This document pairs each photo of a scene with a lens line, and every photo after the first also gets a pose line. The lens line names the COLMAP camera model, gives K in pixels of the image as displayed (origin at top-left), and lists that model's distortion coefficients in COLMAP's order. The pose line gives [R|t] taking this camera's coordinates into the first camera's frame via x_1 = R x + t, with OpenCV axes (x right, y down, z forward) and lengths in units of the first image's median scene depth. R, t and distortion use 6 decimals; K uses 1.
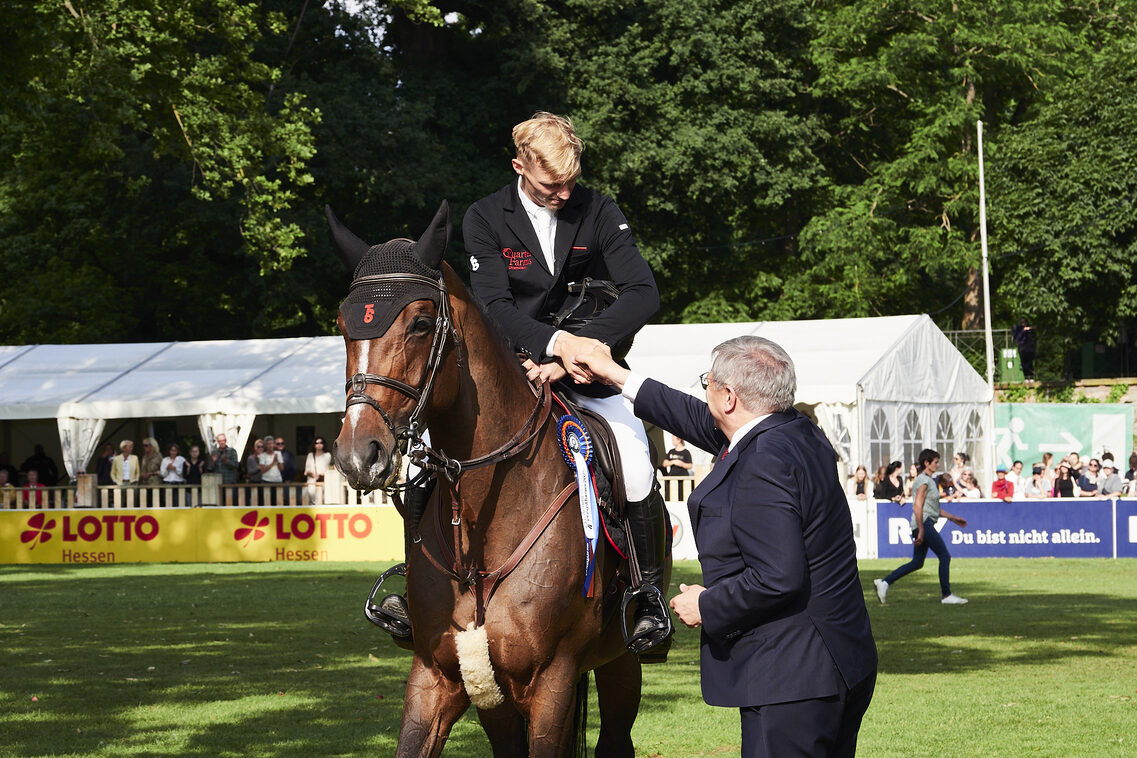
lens RADIAL K [[4353.7, 0, 568.5], [0, 4353.7, 379.0], [0, 0, 1]] dist [0.264042, 1.713124]
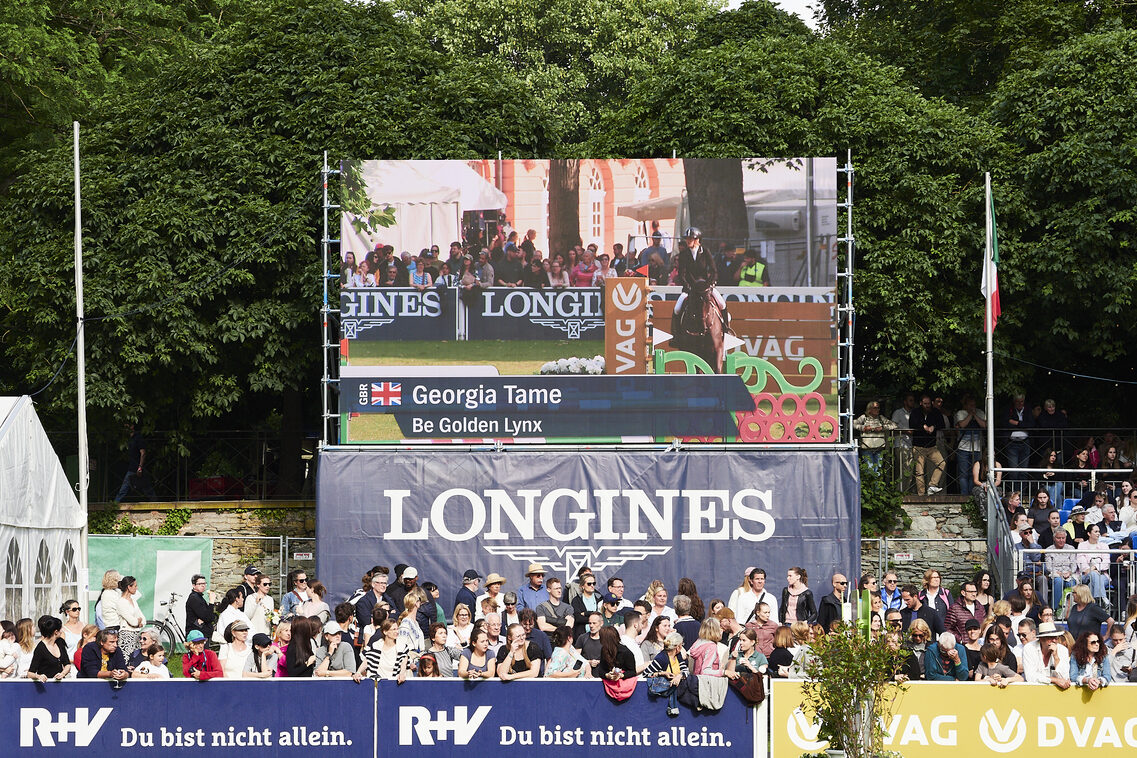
lens RADIAL K [[4353.7, 0, 568.5], [0, 4353.7, 379.0], [0, 0, 1]] dist [0.264042, 1.713124]
pose [[0.949709, 0.031286, 0.311568, -0.042314], [-0.021293, 0.999145, -0.035425, 0.003956], [-0.312410, 0.027009, 0.949563, 0.293067]]
